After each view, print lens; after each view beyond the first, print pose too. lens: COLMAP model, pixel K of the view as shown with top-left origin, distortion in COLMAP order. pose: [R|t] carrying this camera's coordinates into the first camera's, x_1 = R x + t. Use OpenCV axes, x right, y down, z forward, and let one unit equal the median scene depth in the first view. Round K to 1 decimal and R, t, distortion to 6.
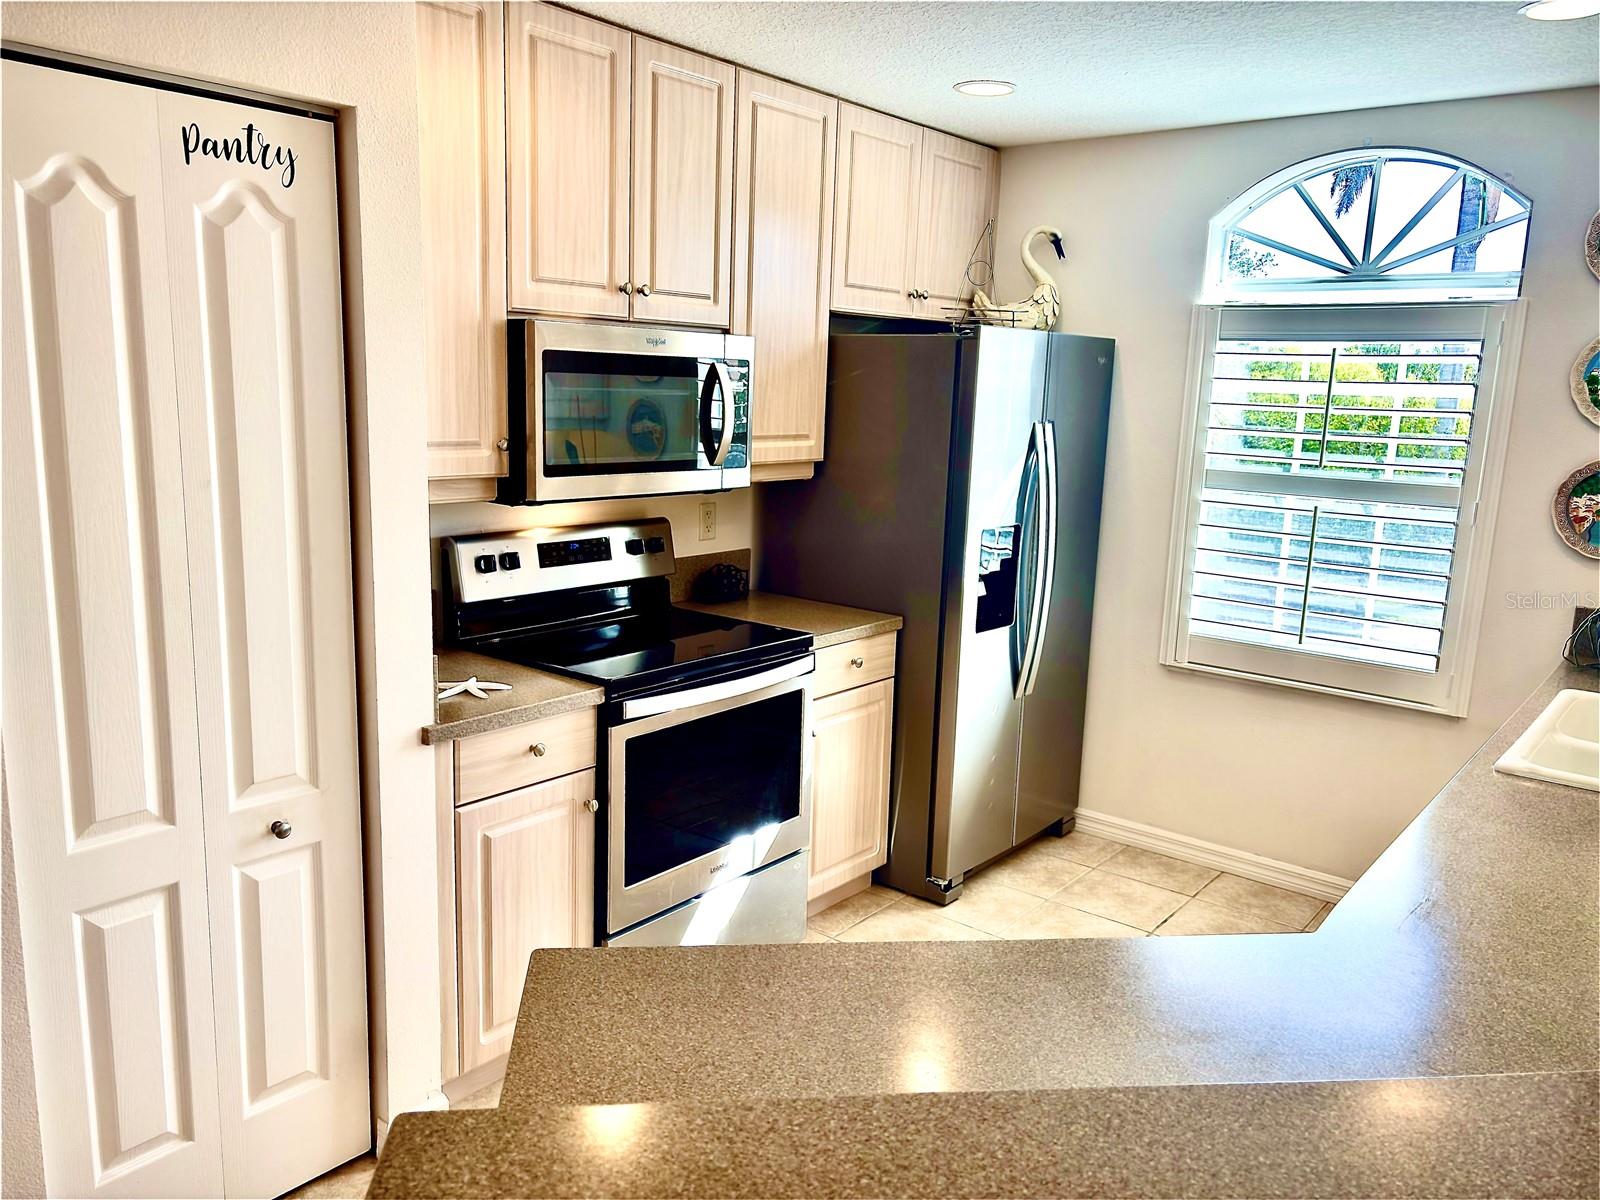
lens RADIAL K [[1215.3, 0, 799.7], [0, 1215.3, 609.2], [0, 0, 1]] dist [0.048918, -0.050847]
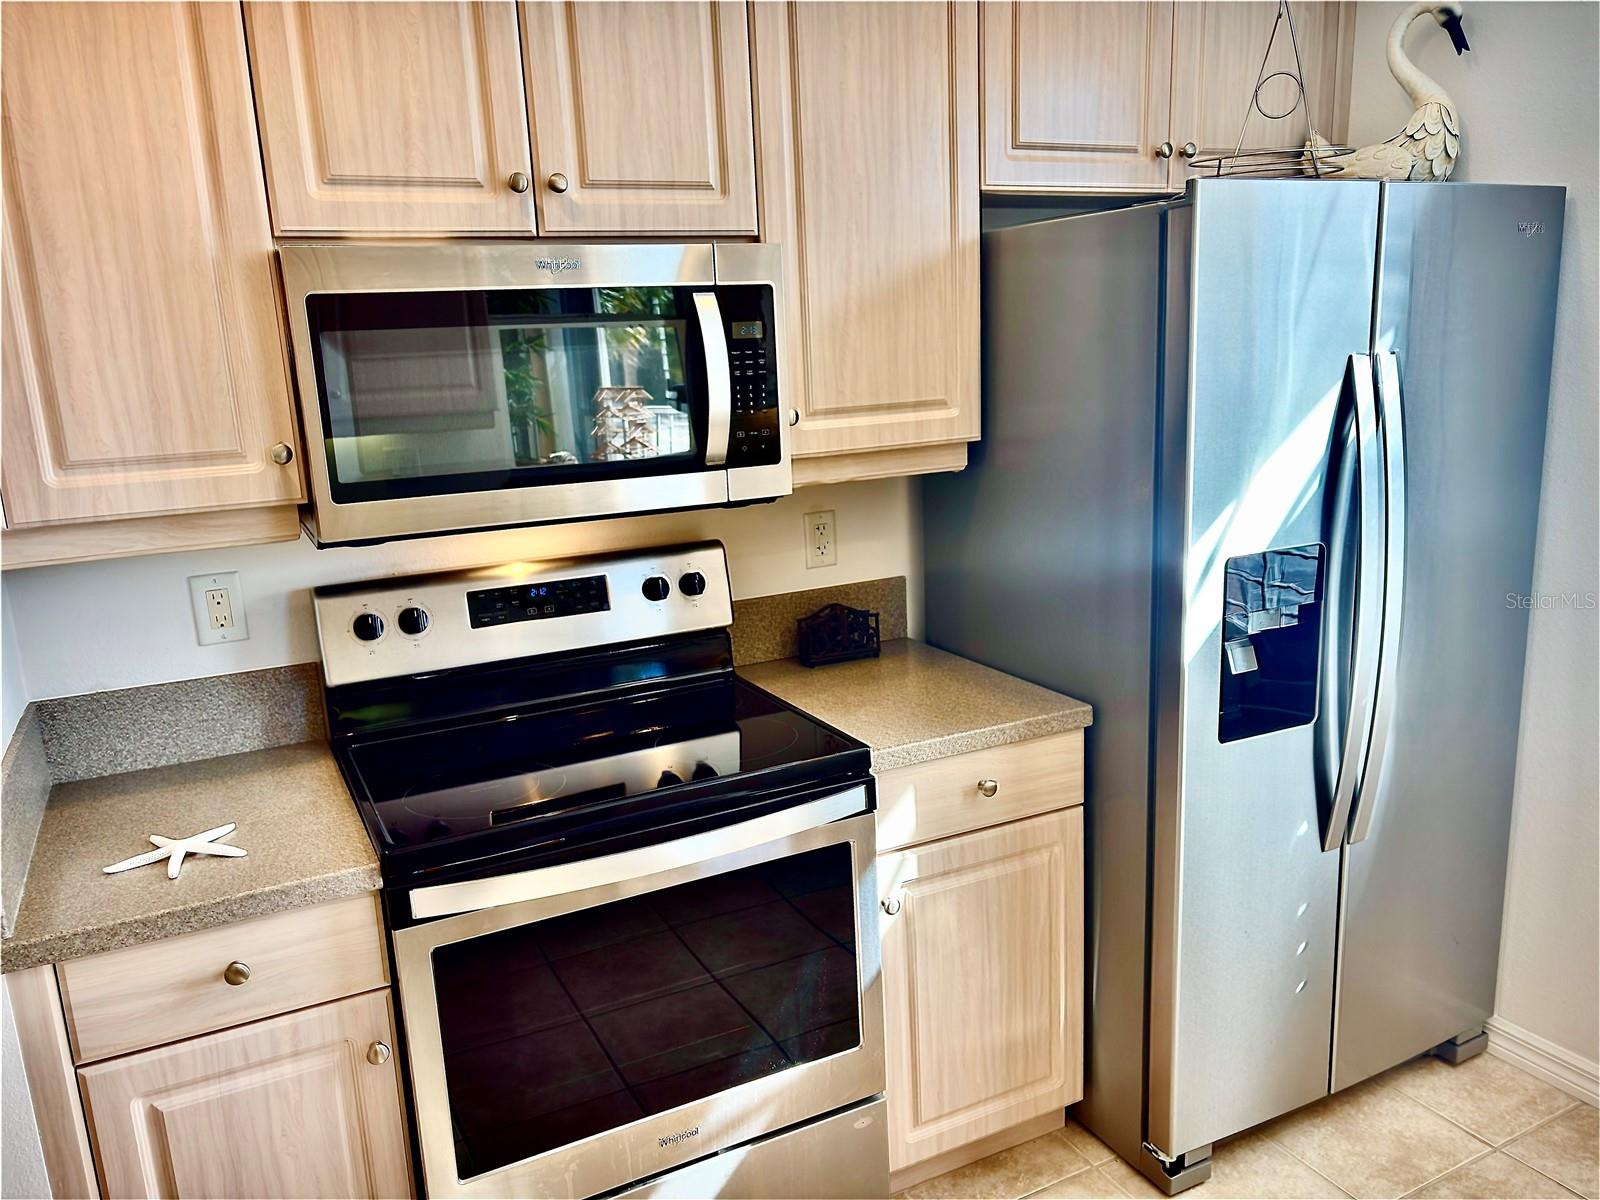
lens RADIAL K [[1215.3, 0, 813.4], [0, 1215.3, 615.3], [0, 0, 1]] dist [0.048918, -0.050847]
pose [[0.911114, 0.022497, -0.411539, 0.212348], [-0.005606, 0.999093, 0.042206, -0.064019], [0.412116, -0.036147, 0.910414, 0.429045]]
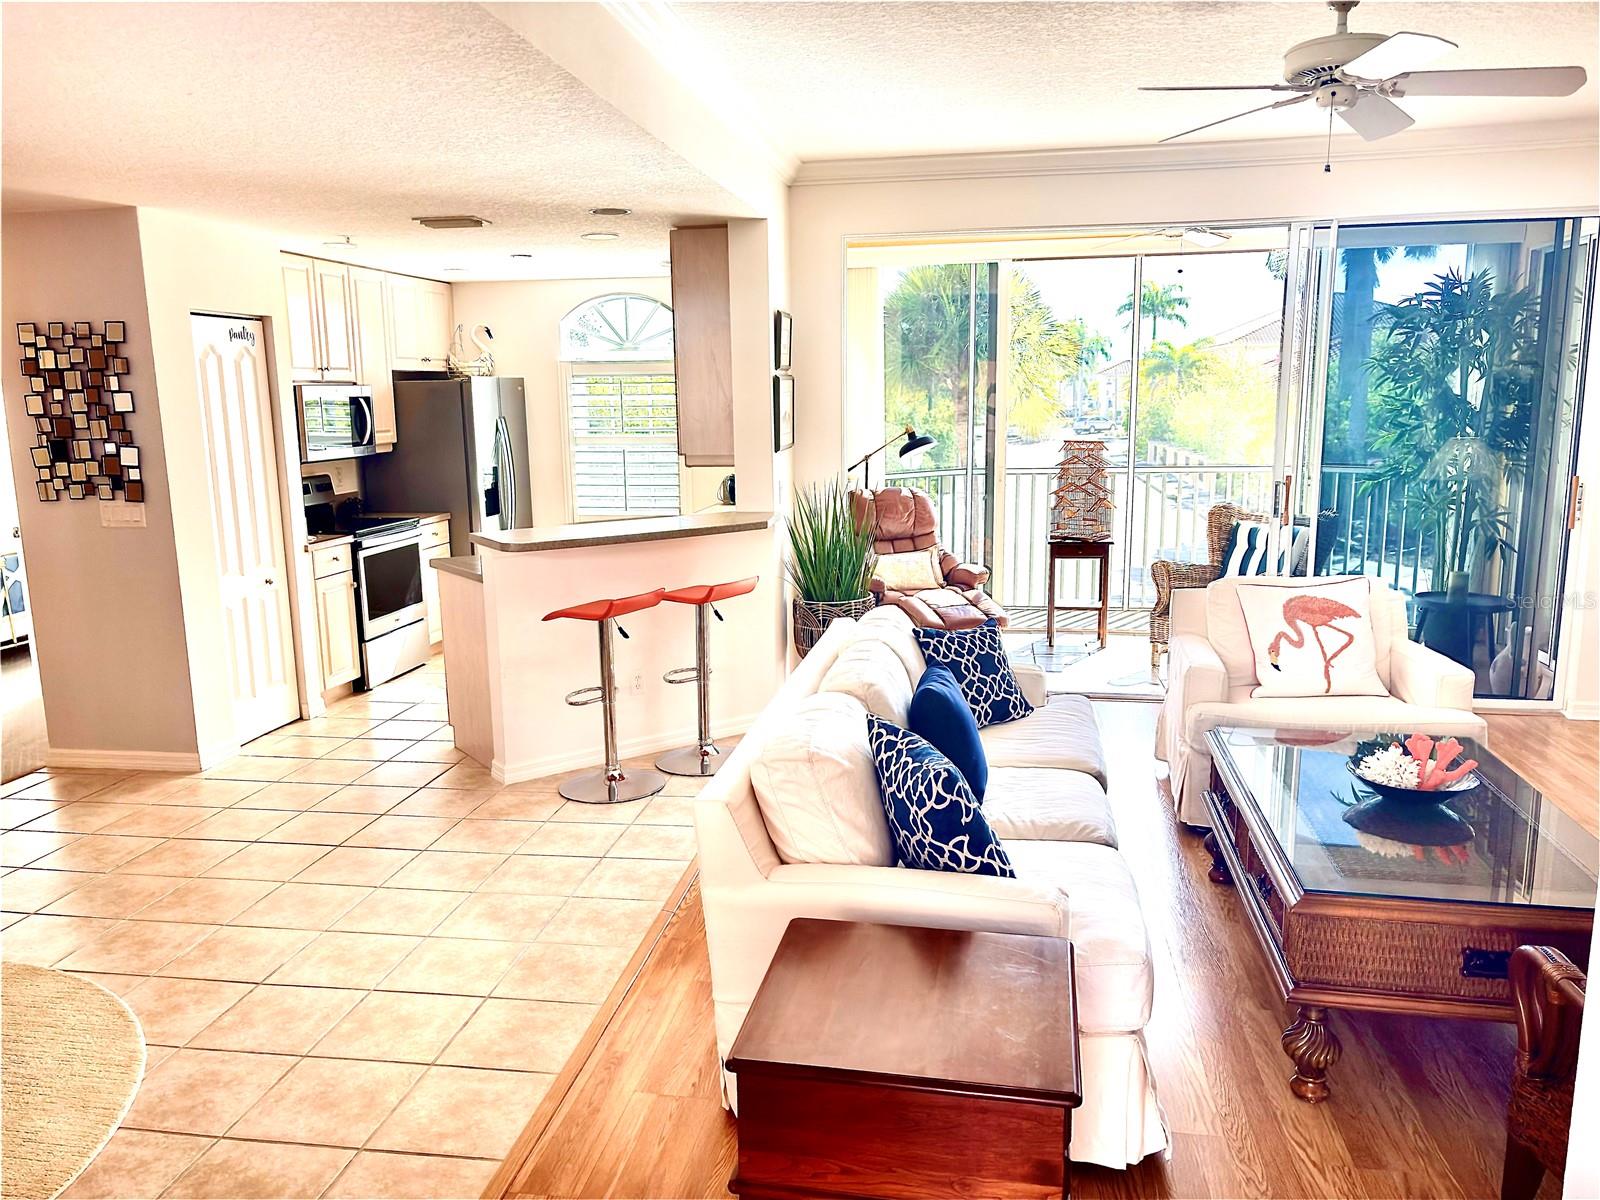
lens RADIAL K [[1215.3, 0, 788.1], [0, 1215.3, 624.8], [0, 0, 1]] dist [0.048918, -0.050847]
pose [[0.872094, -0.135150, 0.470304, -0.449436], [0.131669, 0.990467, 0.040471, 0.200120], [-0.471291, 0.026630, 0.881576, -1.212141]]
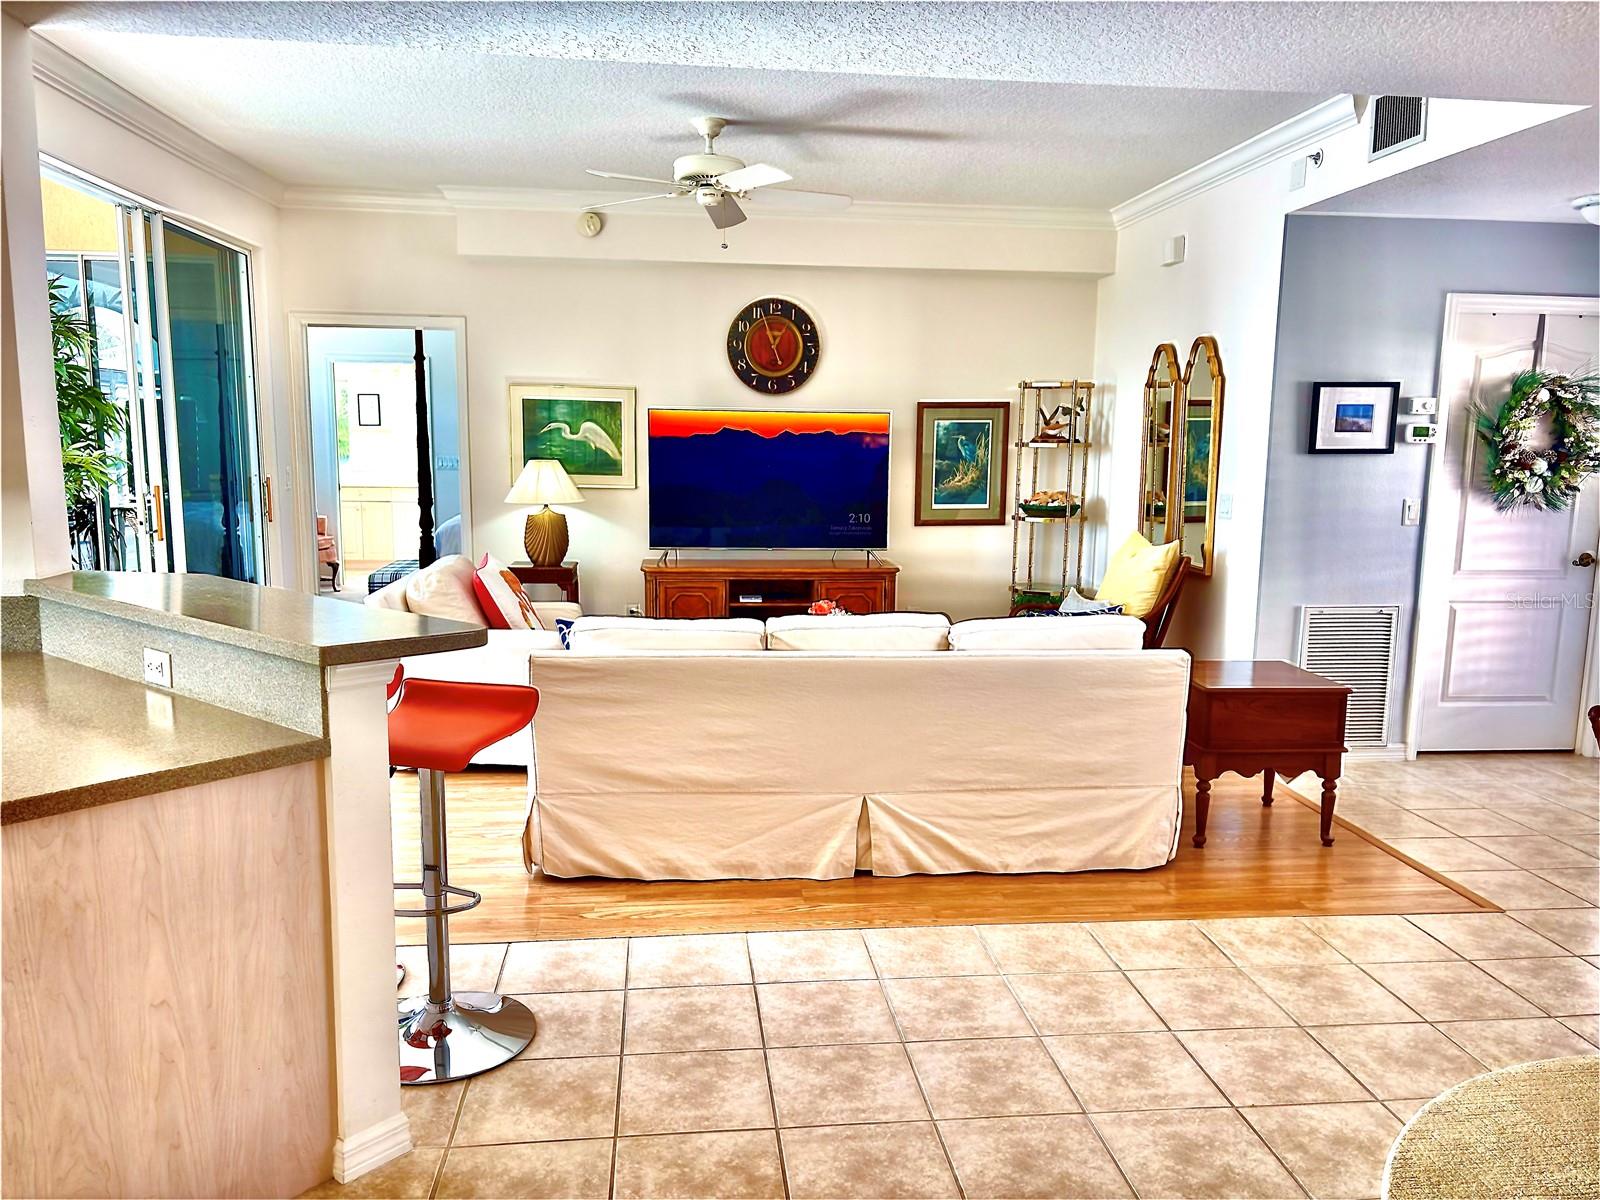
lens RADIAL K [[1215.3, 0, 811.6], [0, 1215.3, 612.3], [0, 0, 1]] dist [0.048918, -0.050847]
pose [[-0.711634, -0.143359, 0.687769, -0.692870], [0.095767, 0.950027, 0.297115, -0.081279], [-0.695993, 0.277303, -0.662342, 0.484473]]
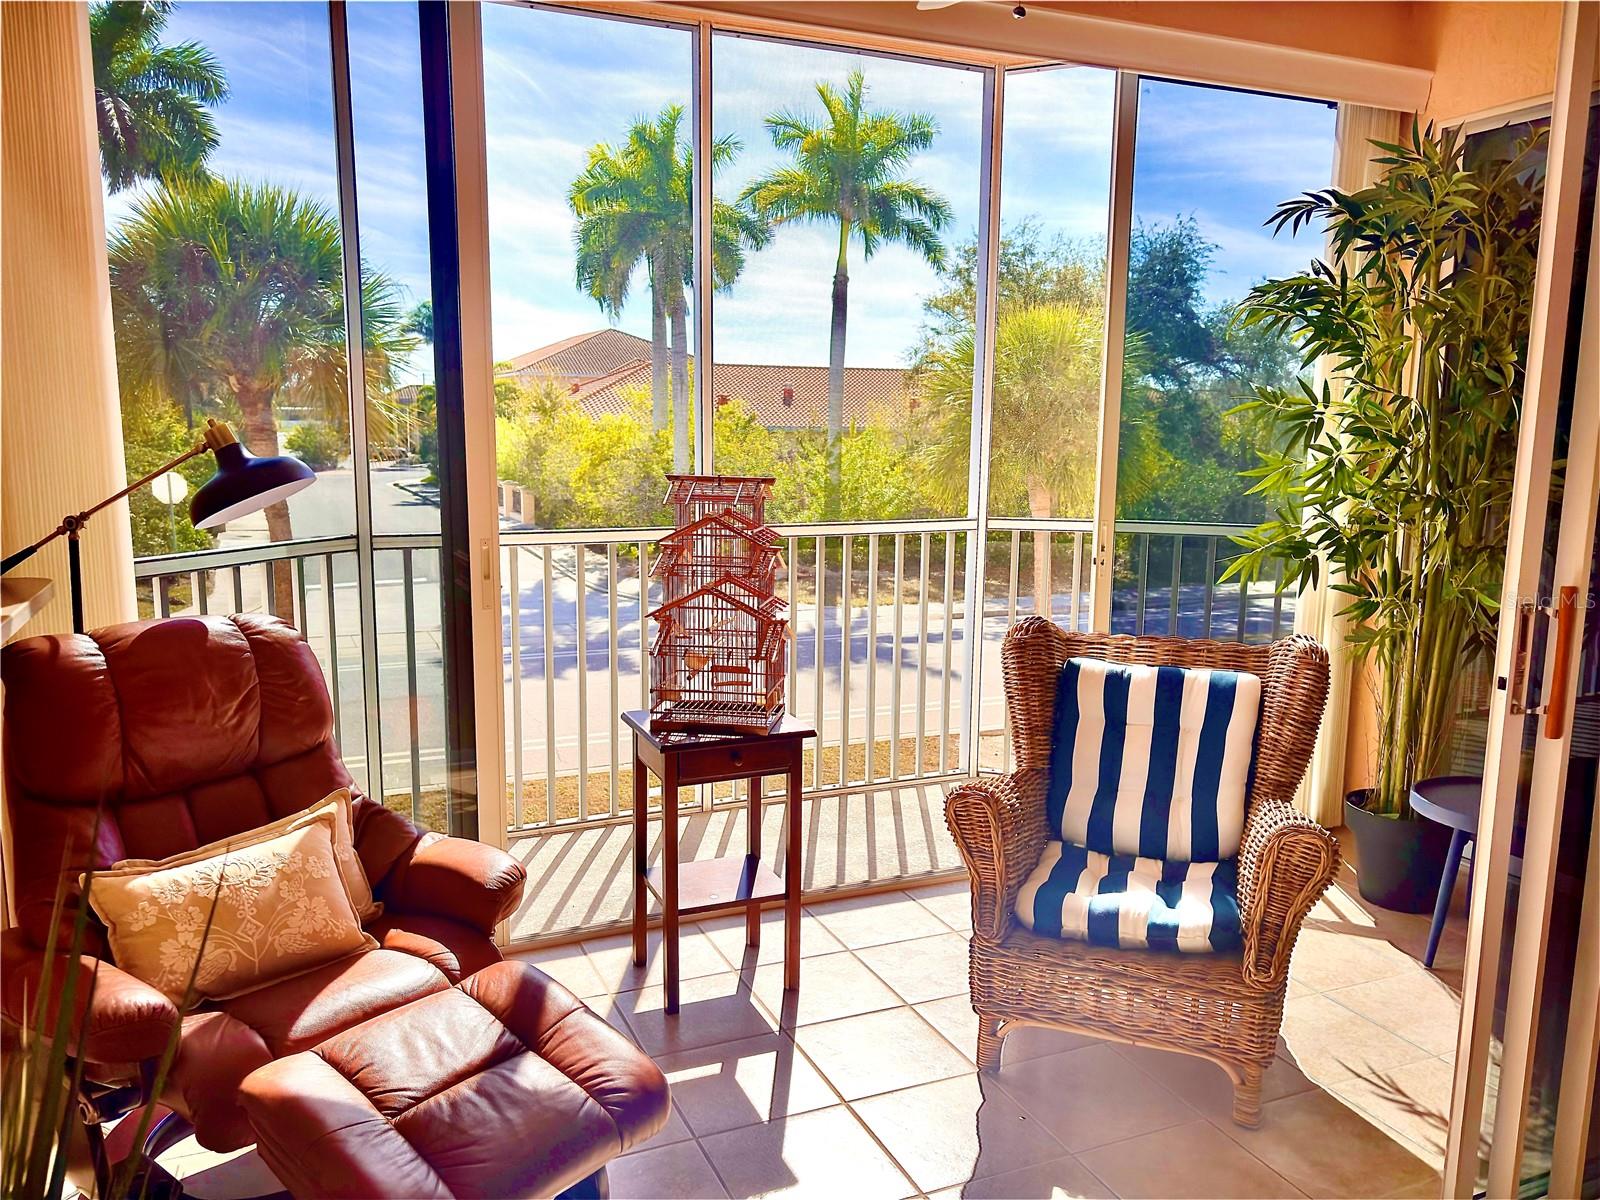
lens RADIAL K [[1215.3, 0, 806.1], [0, 1215.3, 611.4], [0, 0, 1]] dist [0.048918, -0.050847]
pose [[0.463900, -0.163785, 0.870615, 0.373963], [0.166603, 0.981355, 0.095845, 0.051027], [-0.870080, 0.100584, 0.482538, 0.027726]]
